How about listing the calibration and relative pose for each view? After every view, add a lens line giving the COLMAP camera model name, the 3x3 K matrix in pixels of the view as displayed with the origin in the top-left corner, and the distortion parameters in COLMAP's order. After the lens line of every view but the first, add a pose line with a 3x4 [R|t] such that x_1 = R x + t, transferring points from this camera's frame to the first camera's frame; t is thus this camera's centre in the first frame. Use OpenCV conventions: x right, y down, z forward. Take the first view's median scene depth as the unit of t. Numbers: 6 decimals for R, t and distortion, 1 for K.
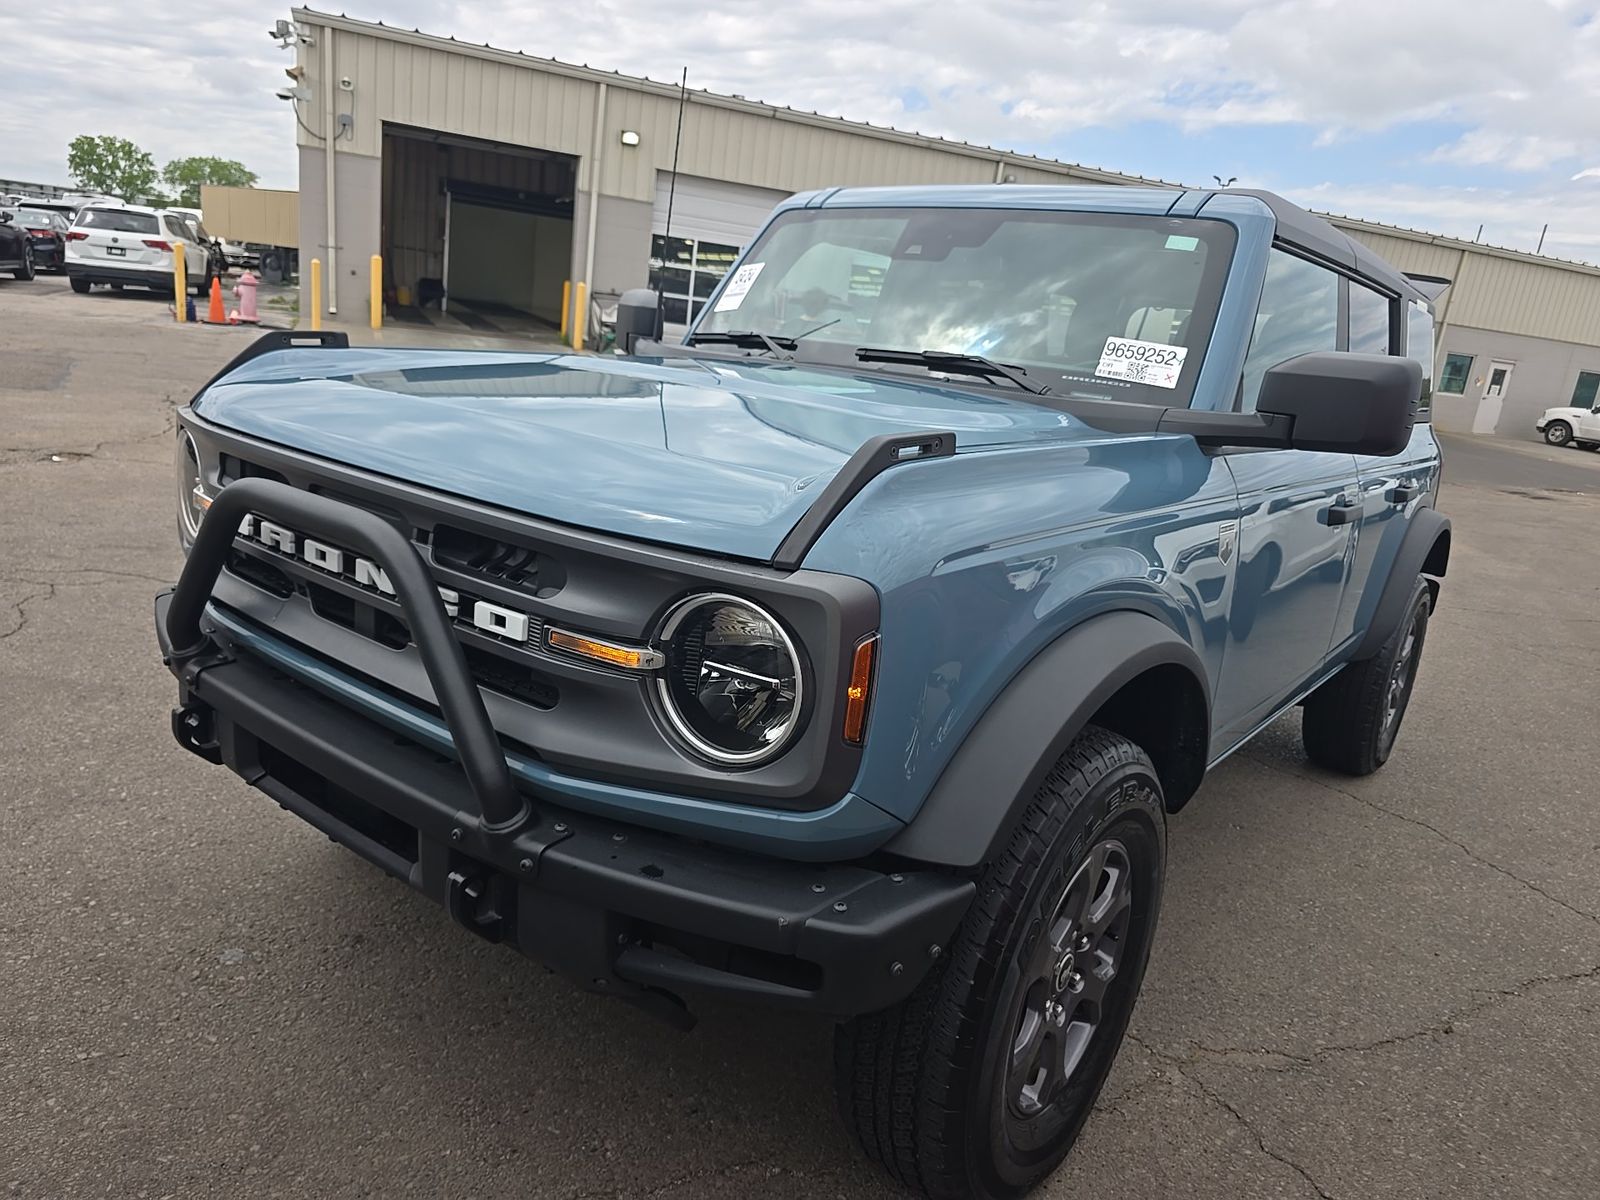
lens RADIAL K [[1057.9, 0, 800.0], [0, 1057.9, 600.0], [0, 0, 1]] dist [0.067293, -0.071286]
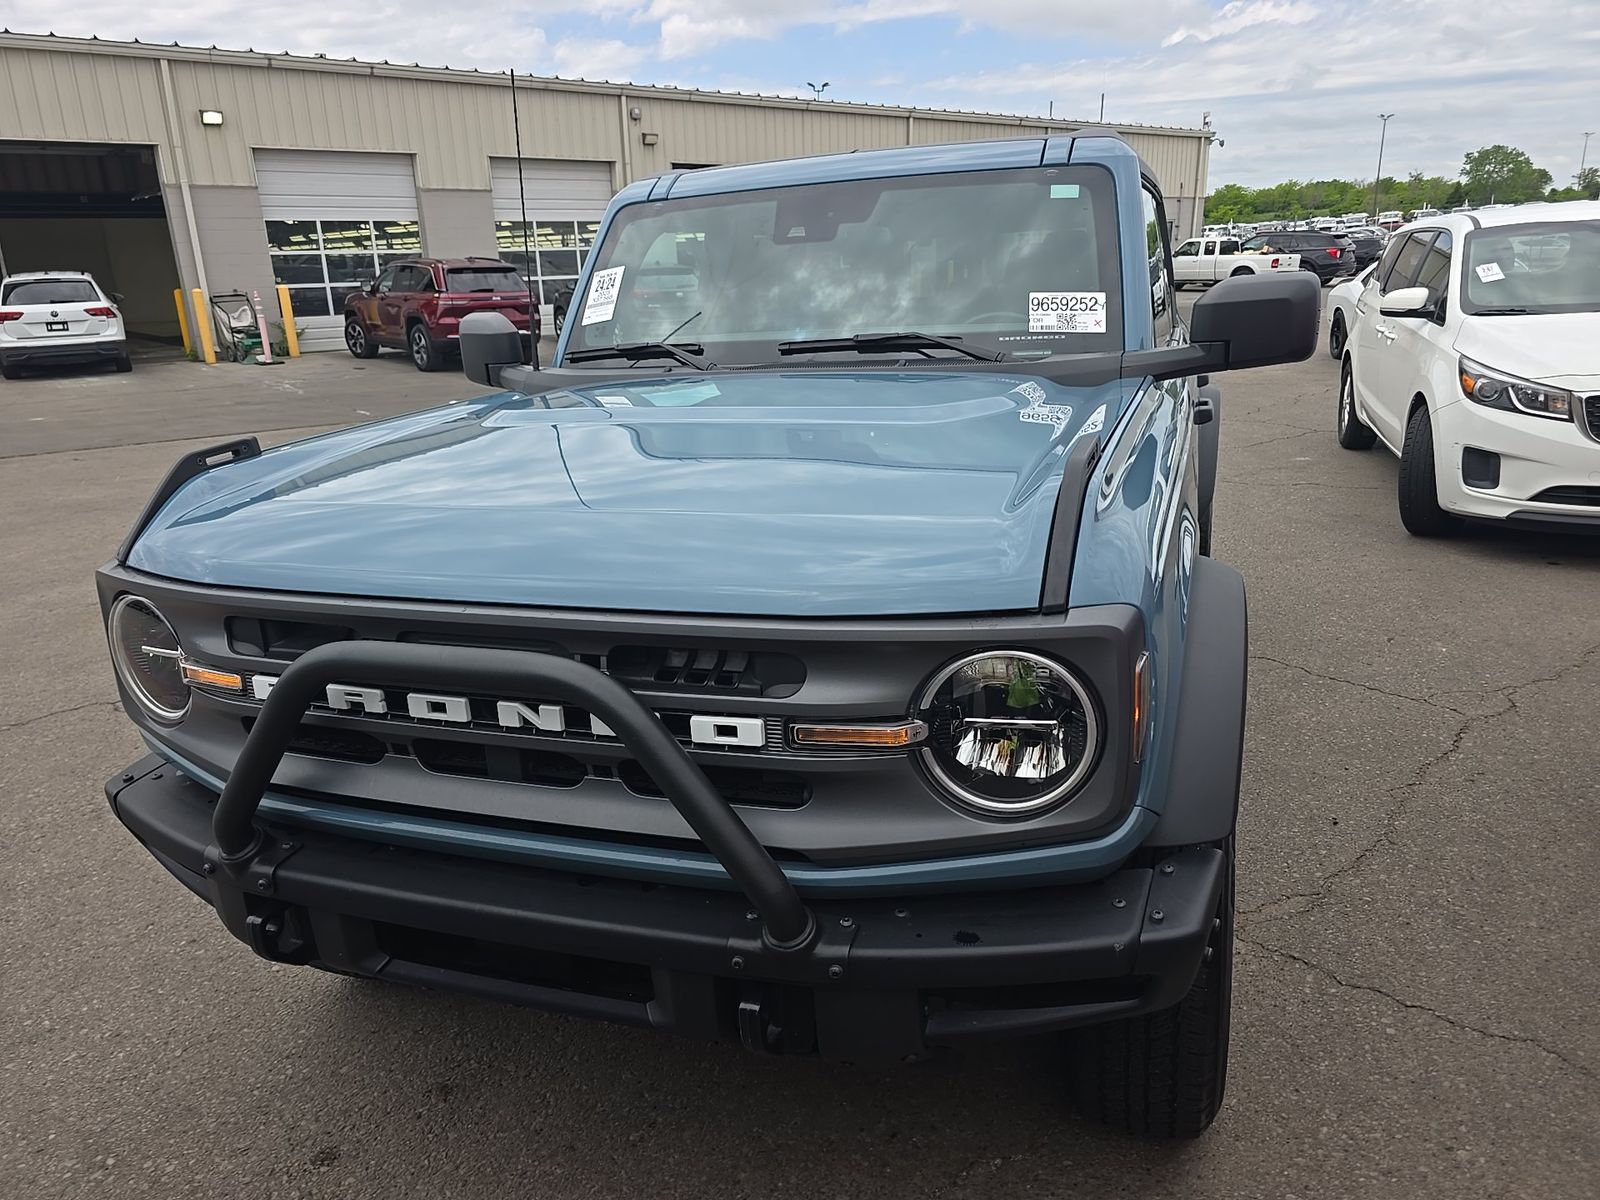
lens RADIAL K [[1057.1, 0, 800.0], [0, 1057.1, 600.0], [0, 0, 1]] dist [0.069066, -0.065883]
pose [[0.937414, -0.239023, 0.253226, -0.264739], [0.225183, 0.970797, 0.082742, -0.095623], [-0.265608, -0.020542, 0.963862, 0.053544]]
